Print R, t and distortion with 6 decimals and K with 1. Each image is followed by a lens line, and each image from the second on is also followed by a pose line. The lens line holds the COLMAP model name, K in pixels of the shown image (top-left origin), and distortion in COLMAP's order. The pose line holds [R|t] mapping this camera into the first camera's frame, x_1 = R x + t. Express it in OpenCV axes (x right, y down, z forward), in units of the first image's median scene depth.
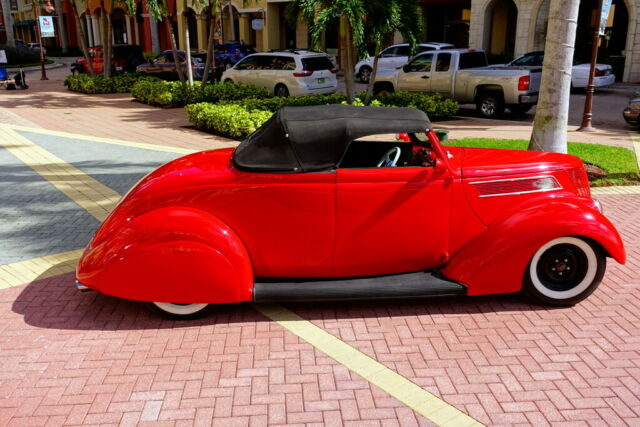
lens RADIAL K [[610.6, 0, 319.5], [0, 610.6, 208.4], [0, 0, 1]] dist [0.018429, 0.000000]
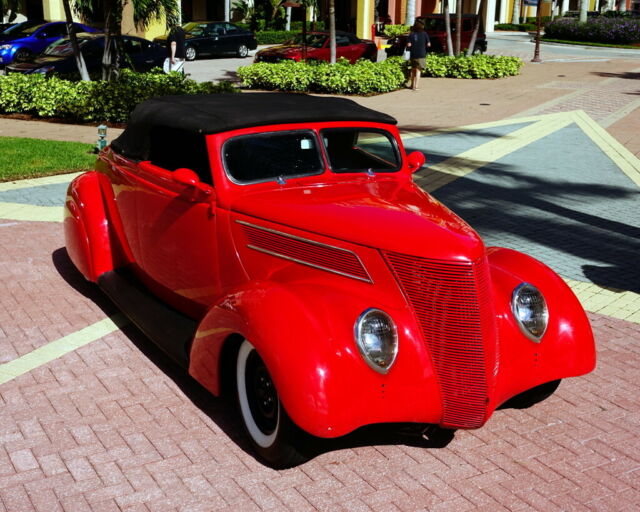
lens RADIAL K [[857.5, 0, 318.7], [0, 857.5, 259.0], [0, 0, 1]] dist [0.019413, 0.000000]
pose [[0.443755, 0.264729, -0.856154, 1.130018], [-0.253342, 0.953459, 0.163506, -0.181812], [0.859593, 0.144343, 0.490169, 0.636936]]
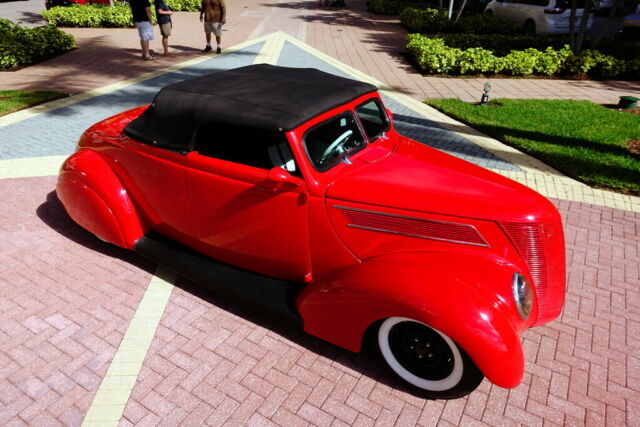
lens RADIAL K [[442.3, 0, 320.3], [0, 442.3, 211.6], [0, 0, 1]] dist [-0.003901, 0.000511]
pose [[0.819108, 0.301705, -0.487890, 0.519944], [-0.177206, 0.942001, 0.285014, -0.196385], [0.545583, -0.147000, 0.825064, 0.534673]]
